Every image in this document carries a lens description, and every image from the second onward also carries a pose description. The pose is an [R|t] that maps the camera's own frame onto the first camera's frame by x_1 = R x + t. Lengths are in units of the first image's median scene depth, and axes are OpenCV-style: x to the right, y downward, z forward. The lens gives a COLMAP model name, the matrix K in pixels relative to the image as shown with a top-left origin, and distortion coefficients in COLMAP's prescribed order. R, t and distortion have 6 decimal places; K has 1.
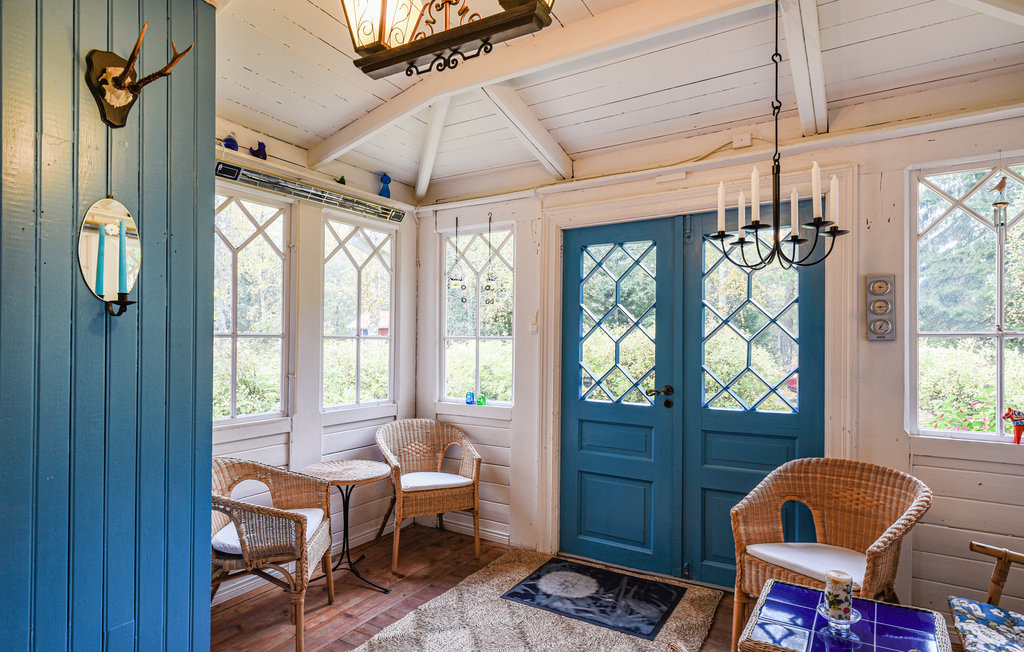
lens RADIAL K [[528.4, 0, 512.0], [0, 528.4, 326.0], [0, 0, 1]] dist [-0.000577, 0.000006]
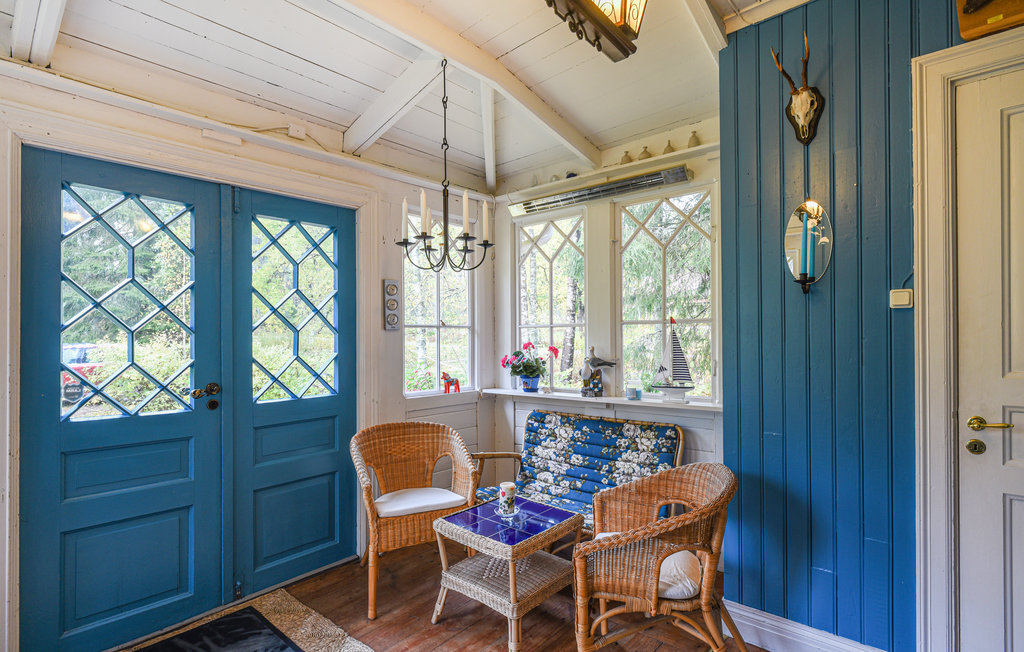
lens RADIAL K [[519.9, 0, 512.0], [0, 519.9, 326.0], [0, 0, 1]] dist [-0.001923, -0.001073]
pose [[0.169873, 0.015205, 0.985349, -0.444211], [-0.020374, 0.999721, -0.011915, 0.022639], [-0.985255, -0.018051, 0.170135, 0.401400]]
